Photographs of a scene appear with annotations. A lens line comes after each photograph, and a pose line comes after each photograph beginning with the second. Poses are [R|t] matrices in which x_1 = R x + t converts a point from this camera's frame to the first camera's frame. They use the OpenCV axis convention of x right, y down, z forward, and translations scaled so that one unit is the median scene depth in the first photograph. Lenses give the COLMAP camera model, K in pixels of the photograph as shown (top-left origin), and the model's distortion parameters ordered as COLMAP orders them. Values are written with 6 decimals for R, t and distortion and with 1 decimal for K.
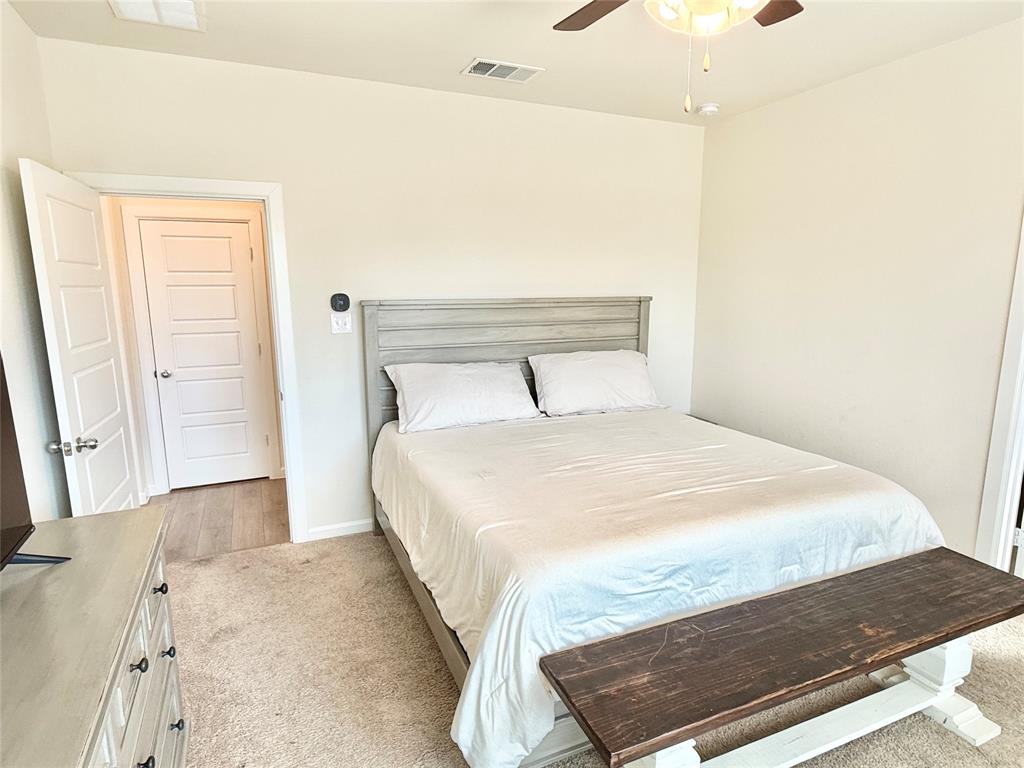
lens RADIAL K [[569.8, 0, 513.9], [0, 569.8, 388.4], [0, 0, 1]] dist [-0.006898, 0.001570]
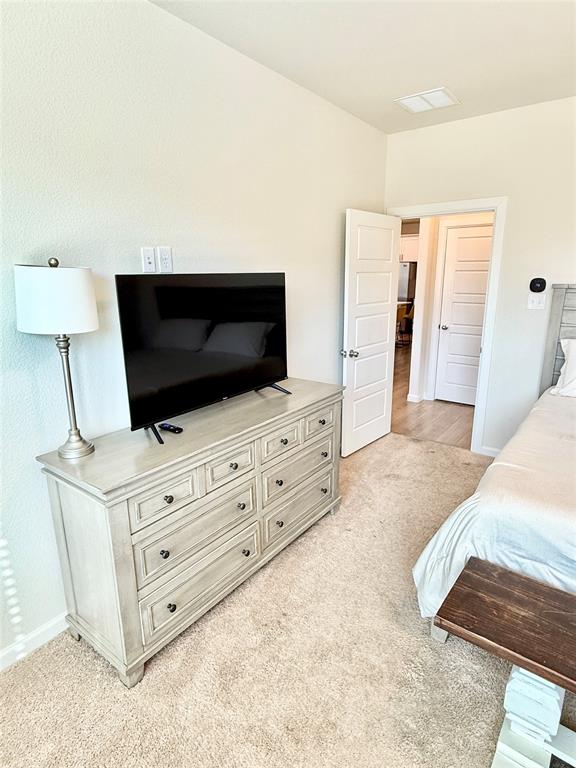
lens RADIAL K [[427.3, 0, 291.8], [0, 427.3, 381.7], [0, 0, 1]] dist [-0.006898, 0.001570]
pose [[0.486281, 0.222089, -0.845108, 0.438132], [-0.150614, 0.973989, 0.169294, -0.027871], [0.860724, 0.044961, 0.507082, 0.071825]]
